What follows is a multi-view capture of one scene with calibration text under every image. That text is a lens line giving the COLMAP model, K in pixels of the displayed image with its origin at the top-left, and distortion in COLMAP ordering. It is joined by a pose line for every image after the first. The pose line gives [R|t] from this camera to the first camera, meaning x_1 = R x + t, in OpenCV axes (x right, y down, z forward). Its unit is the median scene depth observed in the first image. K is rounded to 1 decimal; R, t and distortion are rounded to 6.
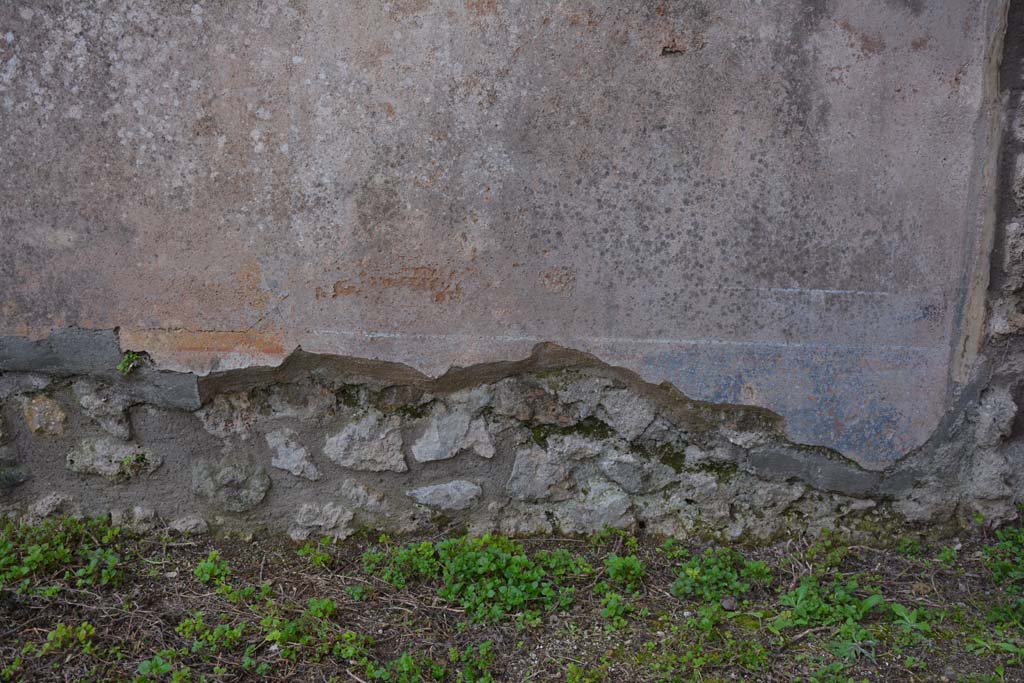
lens RADIAL K [[1058.3, 0, 513.8], [0, 1058.3, 344.6], [0, 0, 1]] dist [-0.033168, 0.000000]
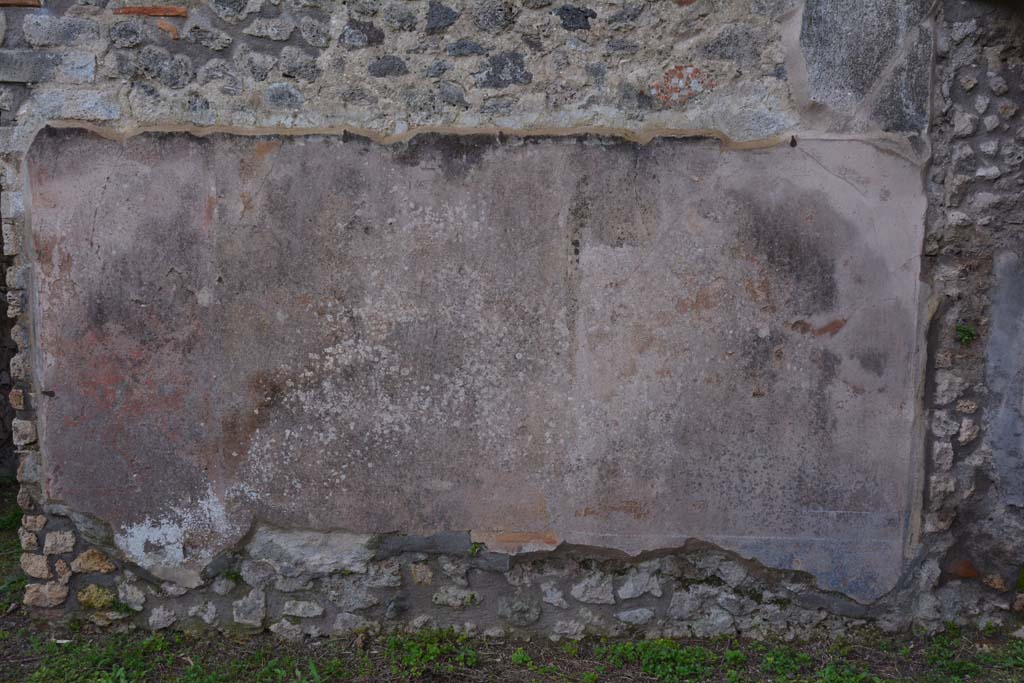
lens RADIAL K [[1058.3, 0, 530.5], [0, 1058.3, 352.0], [0, 0, 1]] dist [-0.033168, 0.000000]
pose [[0.999962, 0.002199, -0.008473, -0.251032], [-0.002763, 0.997742, -0.067106, -0.212974], [0.008306, 0.067127, 0.997710, -0.957057]]
